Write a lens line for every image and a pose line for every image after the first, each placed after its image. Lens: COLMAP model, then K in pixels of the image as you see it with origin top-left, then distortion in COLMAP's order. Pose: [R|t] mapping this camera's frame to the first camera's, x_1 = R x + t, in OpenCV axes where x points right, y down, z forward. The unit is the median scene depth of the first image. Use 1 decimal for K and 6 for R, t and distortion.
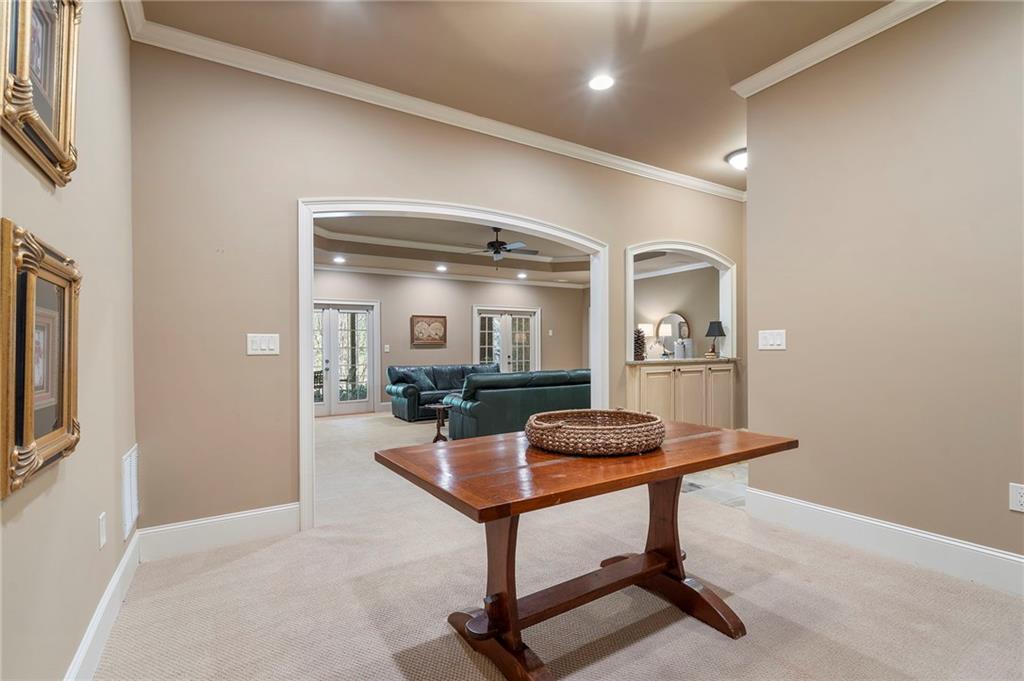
lens RADIAL K [[460.3, 0, 518.3], [0, 460.3, 346.4], [0, 0, 1]] dist [-0.003500, 0.000685]
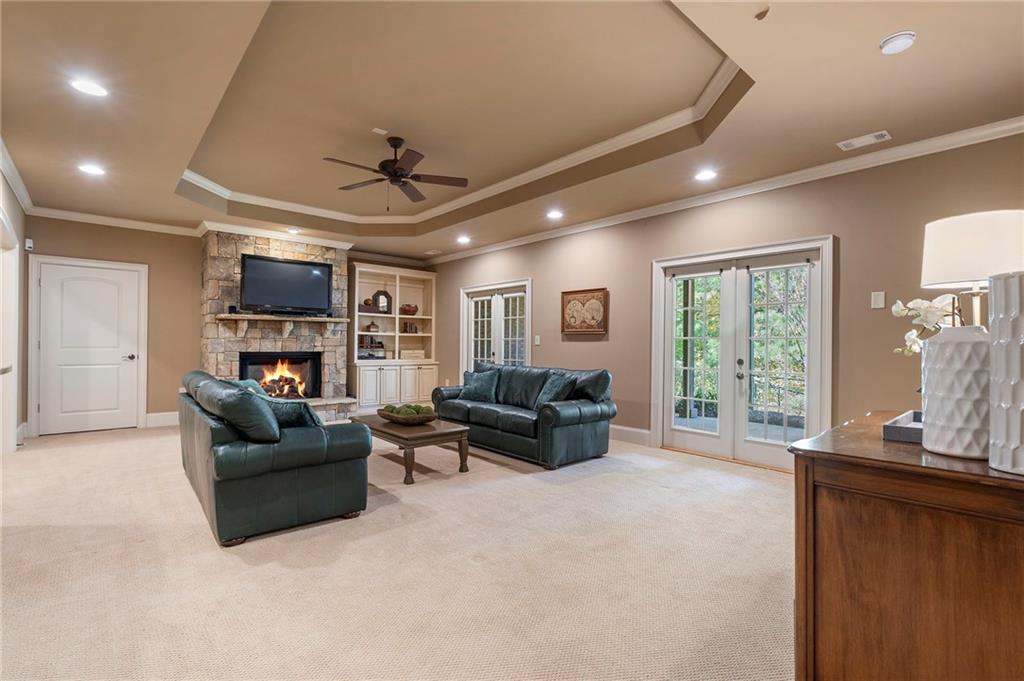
lens RADIAL K [[482.2, 0, 518.9], [0, 482.2, 340.2], [0, 0, 1]] dist [0.006641, 0.000524]
pose [[0.157193, 0.009025, -0.987527, 0.487647], [-0.002223, 0.999959, 0.008784, -0.002312], [0.987565, 0.000815, 0.157207, 0.857104]]
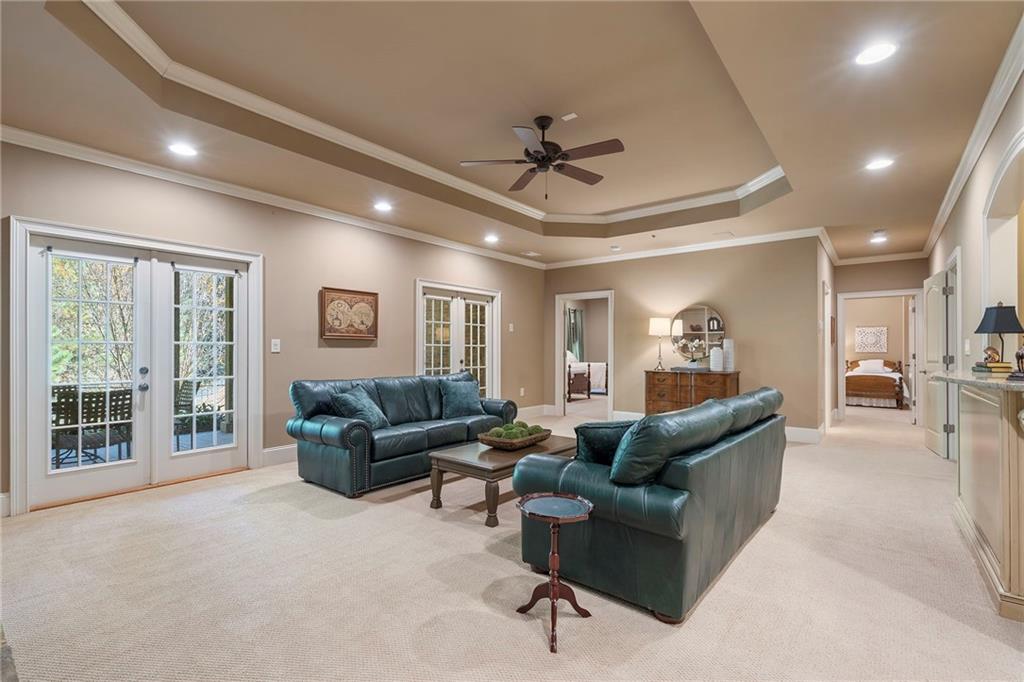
lens RADIAL K [[460.3, 0, 505.2], [0, 460.3, 353.9], [0, 0, 1]] dist [-0.003500, 0.000685]
pose [[0.949633, 0.010986, 0.313170, -0.202046], [-0.015536, 0.999807, 0.012039, 0.003446], [-0.312977, -0.016298, 0.949621, 0.416628]]
